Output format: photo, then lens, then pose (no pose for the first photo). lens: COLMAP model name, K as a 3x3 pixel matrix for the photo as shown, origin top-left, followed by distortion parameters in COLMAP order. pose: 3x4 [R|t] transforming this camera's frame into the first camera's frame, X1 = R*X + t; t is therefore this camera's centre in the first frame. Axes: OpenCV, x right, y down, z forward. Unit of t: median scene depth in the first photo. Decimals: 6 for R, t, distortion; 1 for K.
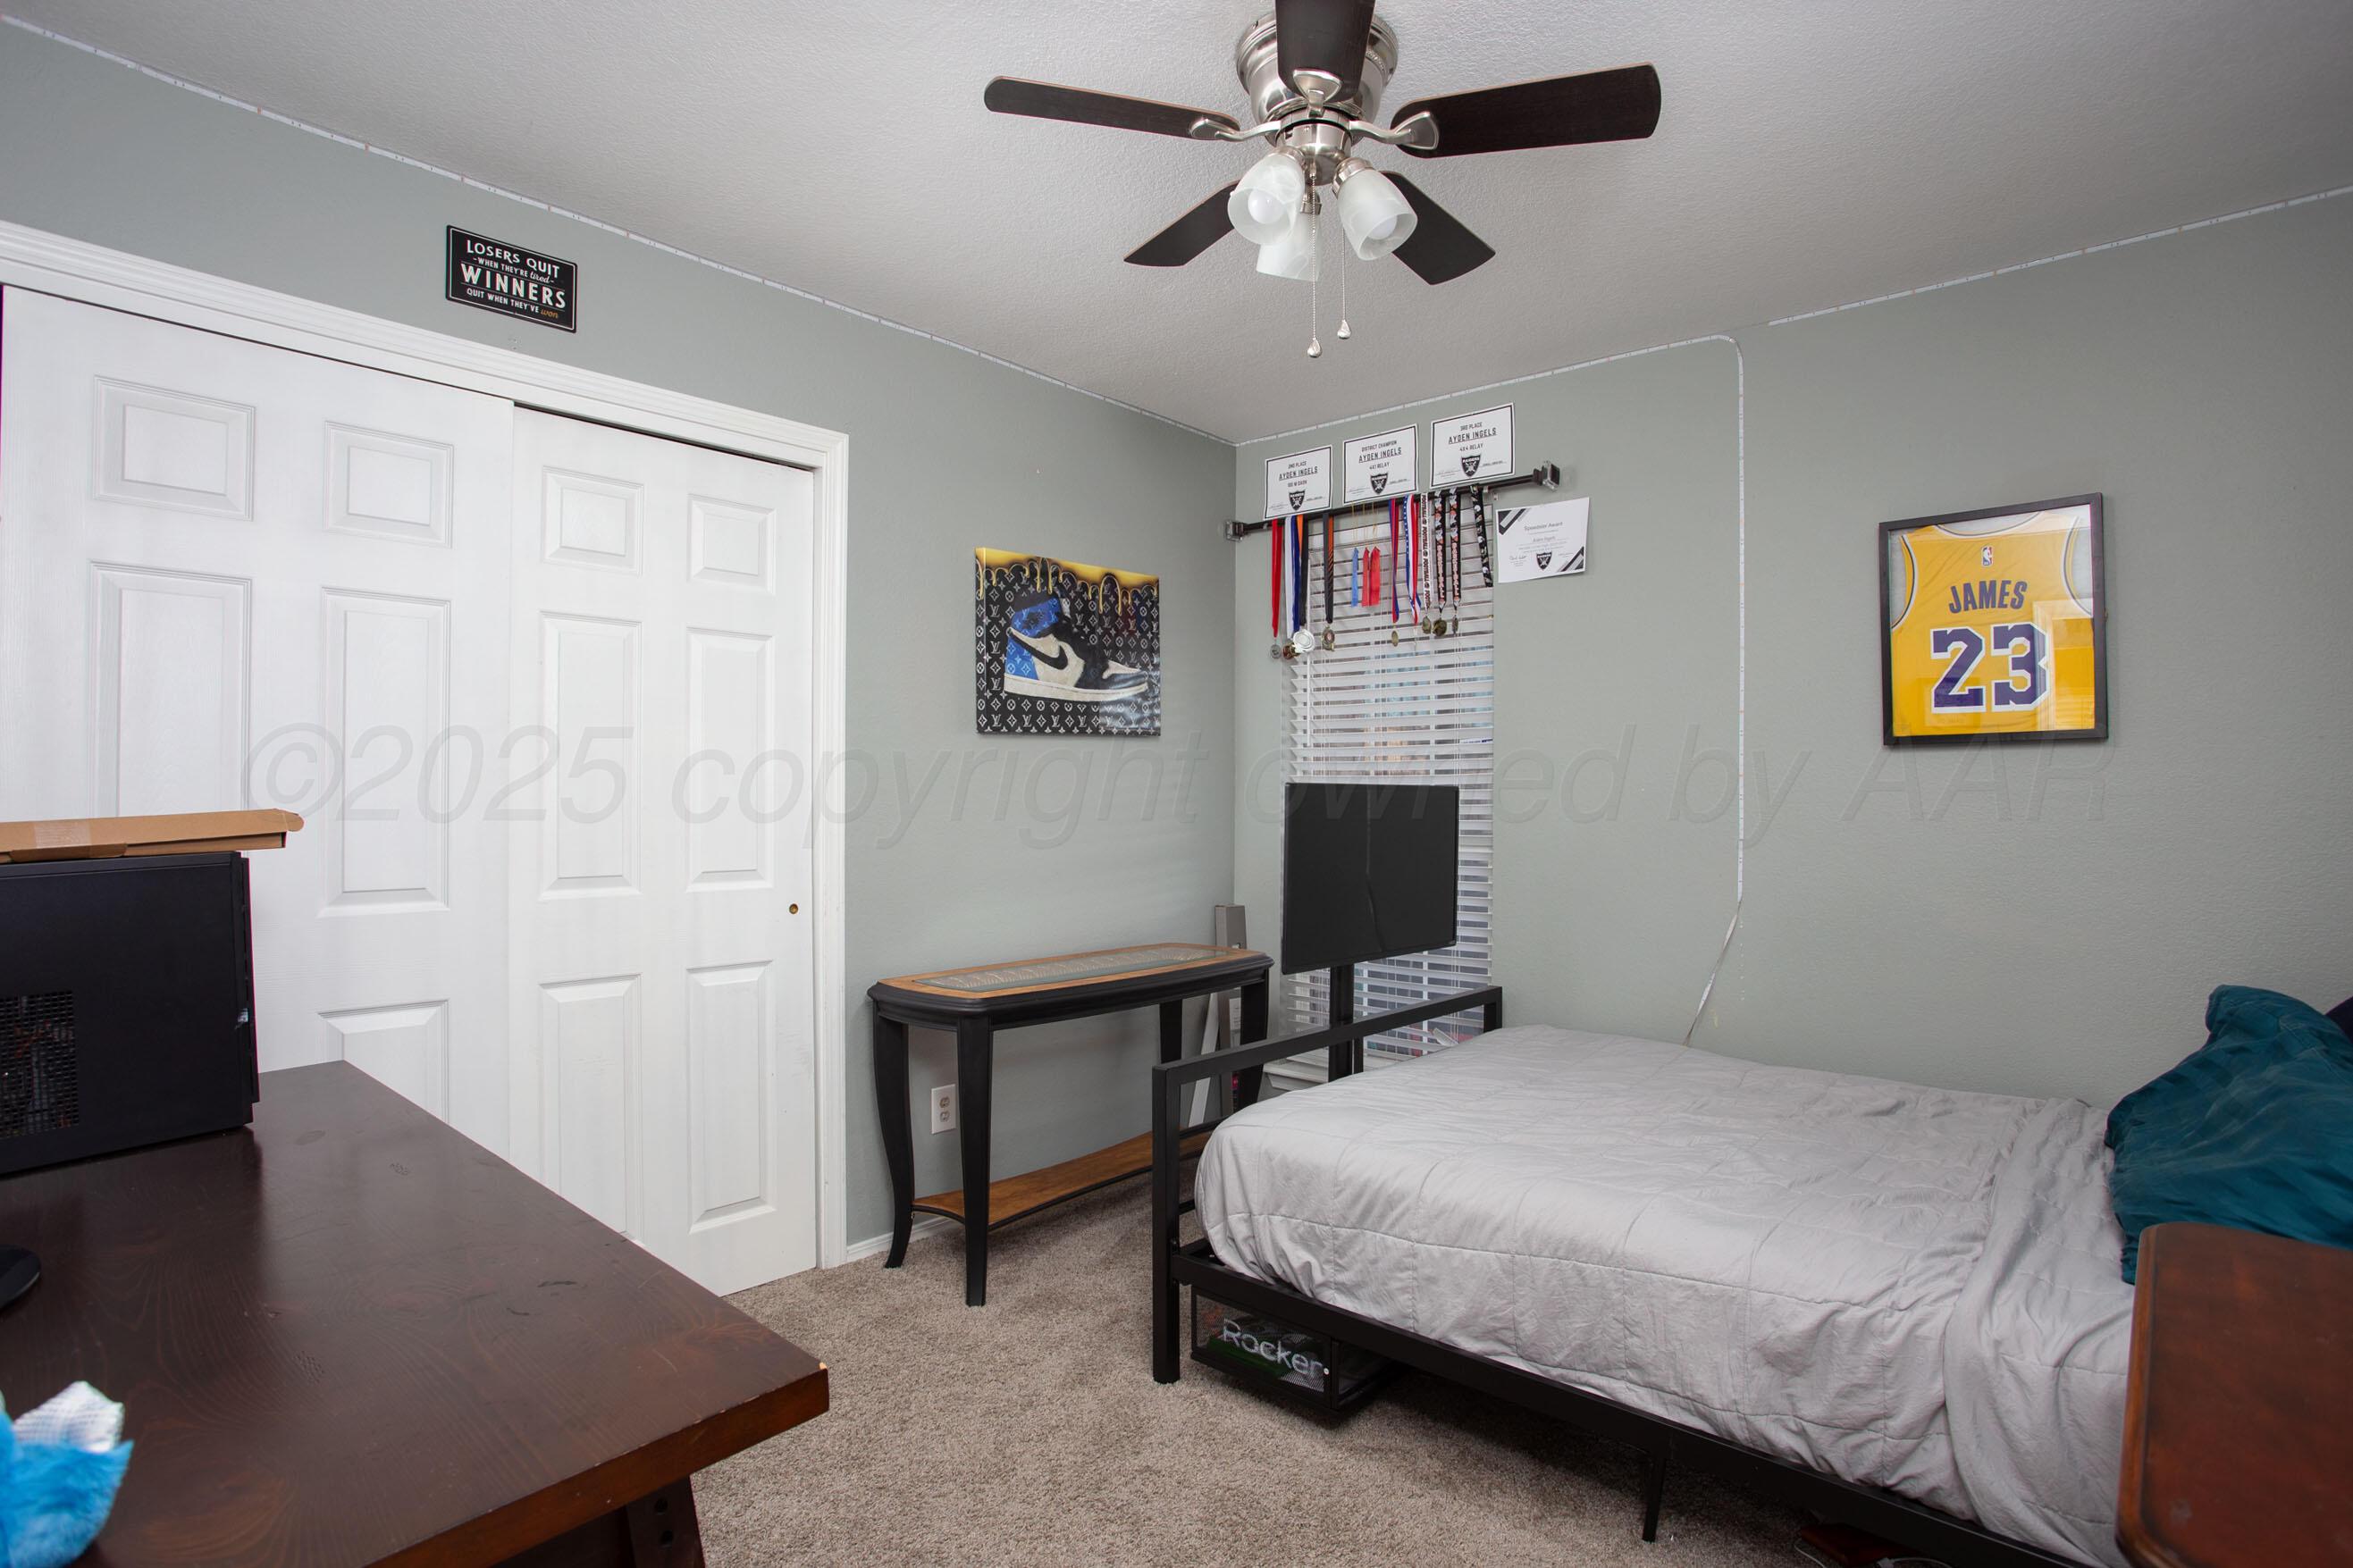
lens RADIAL K [[1186.5, 0, 1179.6], [0, 1186.5, 785.1], [0, 0, 1]] dist [-0.041390, 0.014693]
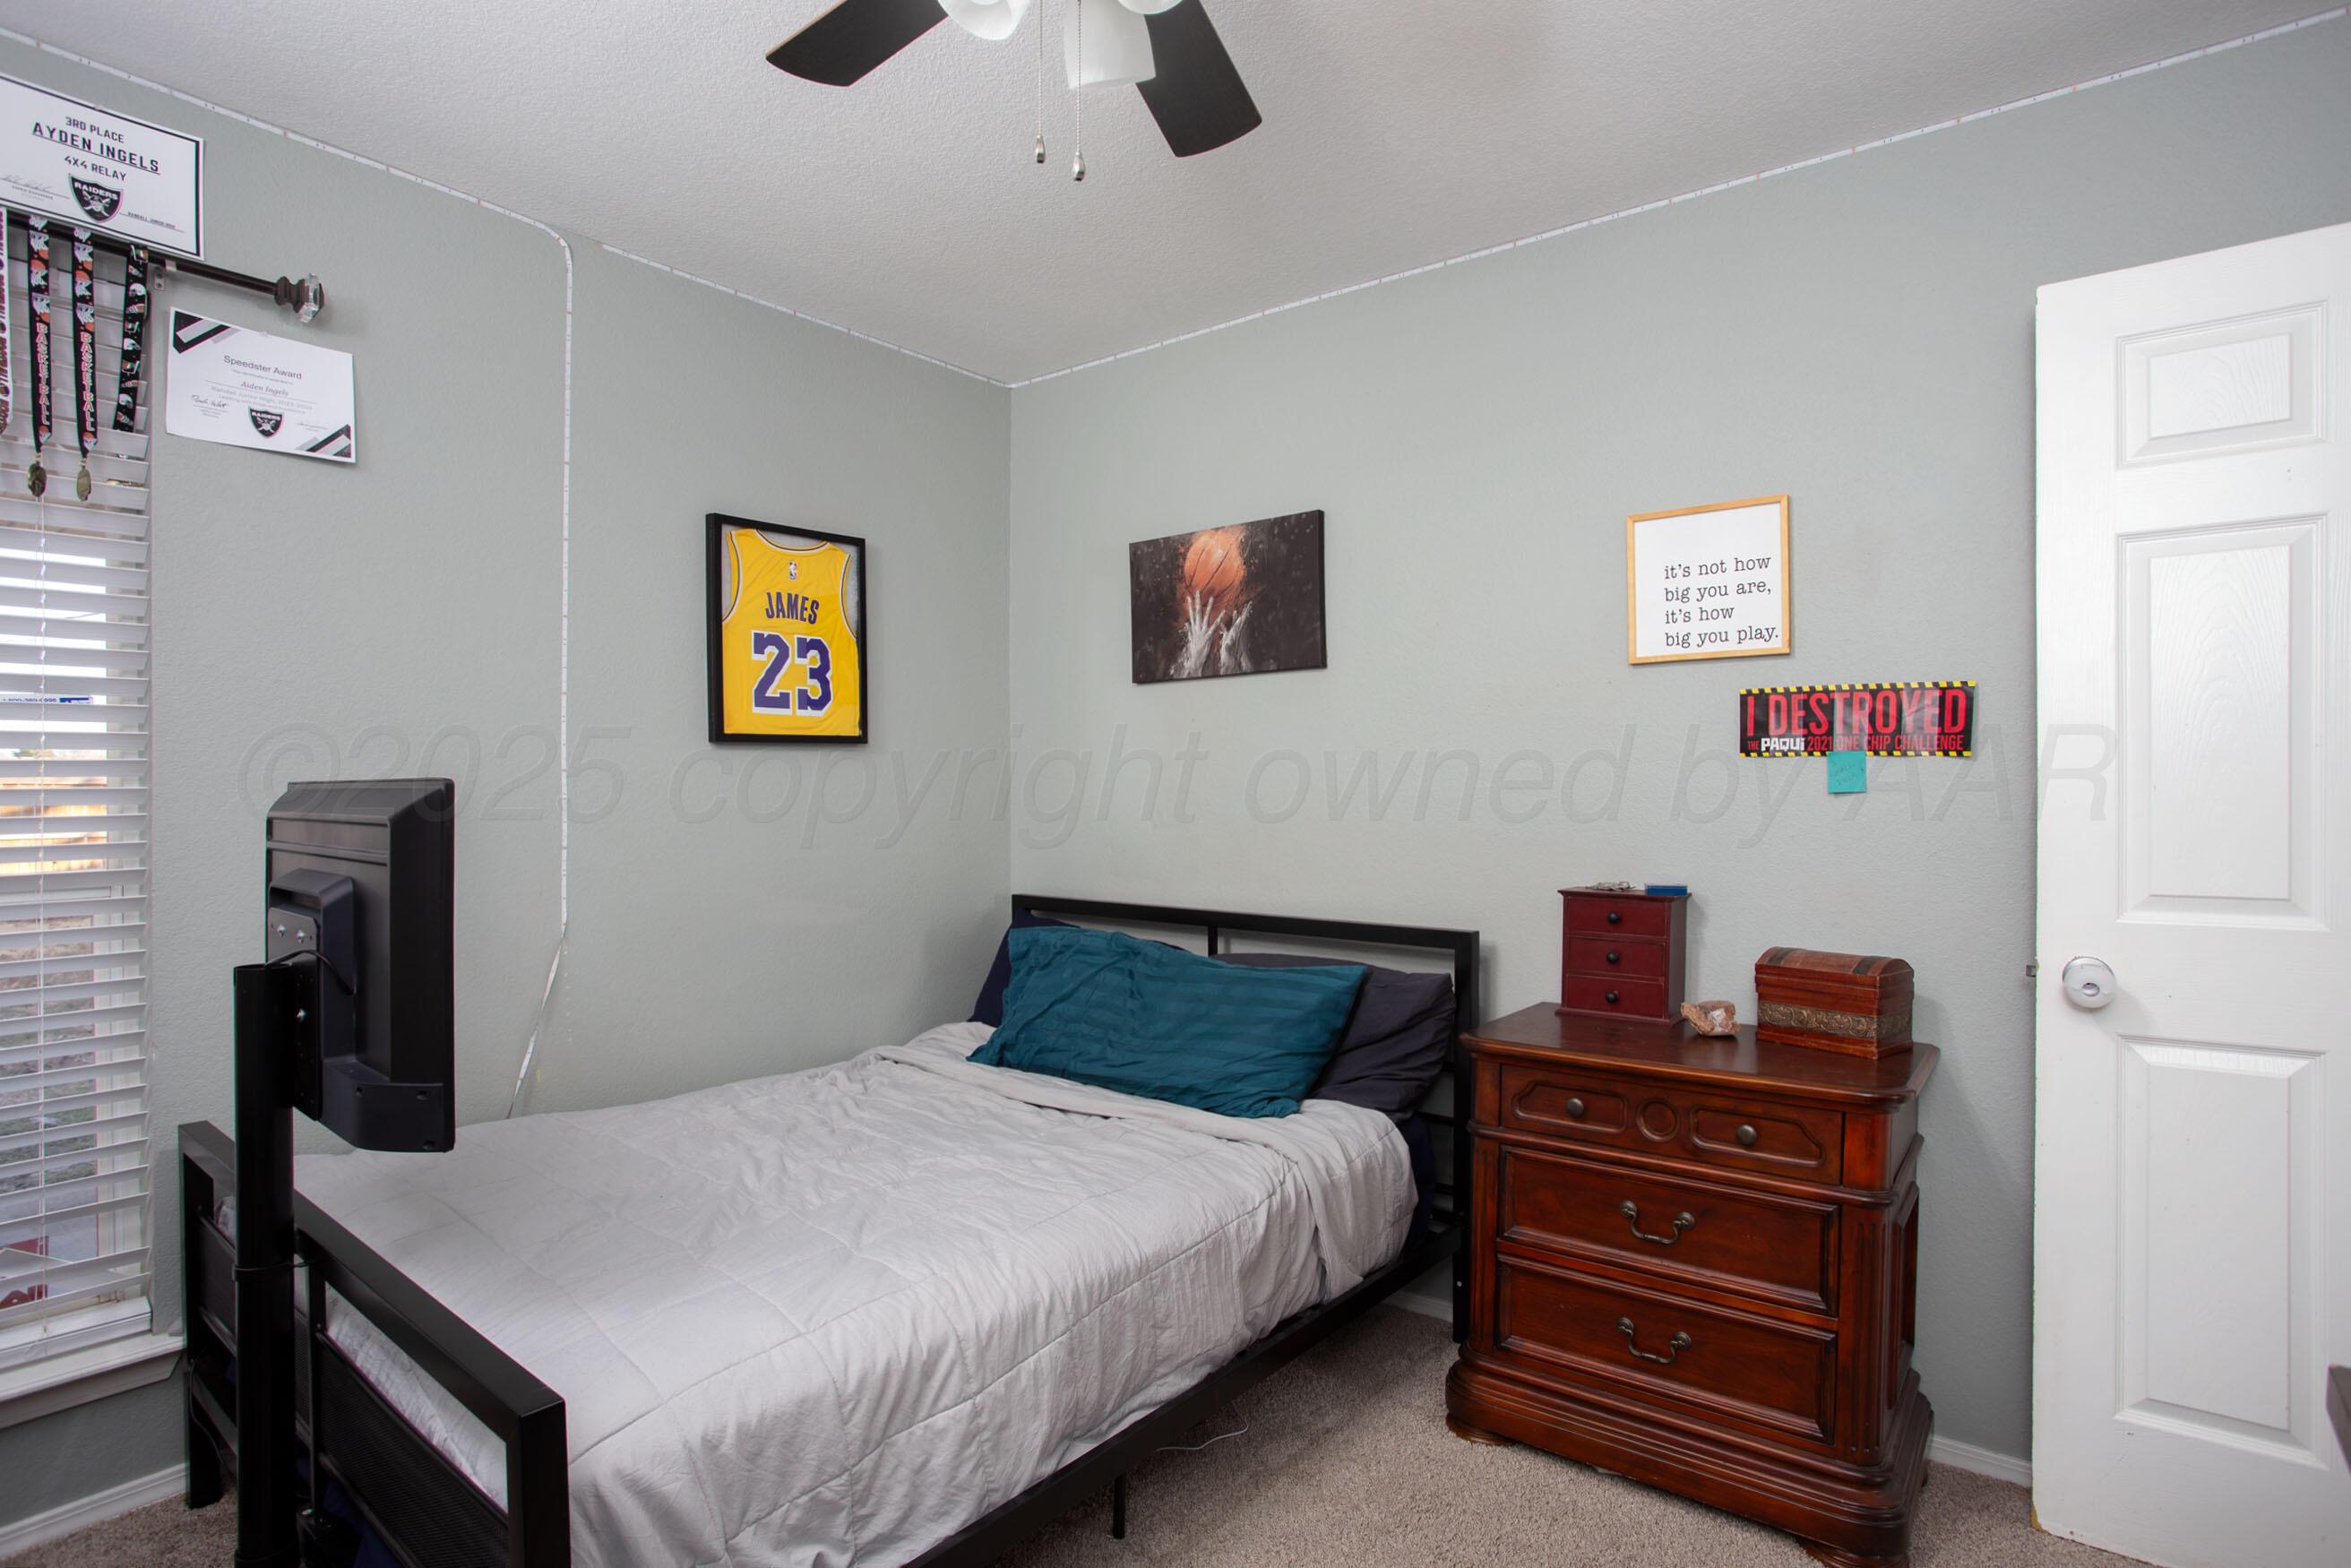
lens RADIAL K [[1185.6, 0, 1179.3], [0, 1185.6, 790.6], [0, 0, 1]] dist [-0.041390, 0.014693]
pose [[-0.036015, -0.005319, 0.999337, -0.413027], [-0.003220, 0.999981, 0.005206, 0.000356], [-0.999346, -0.003031, -0.036031, 0.681364]]
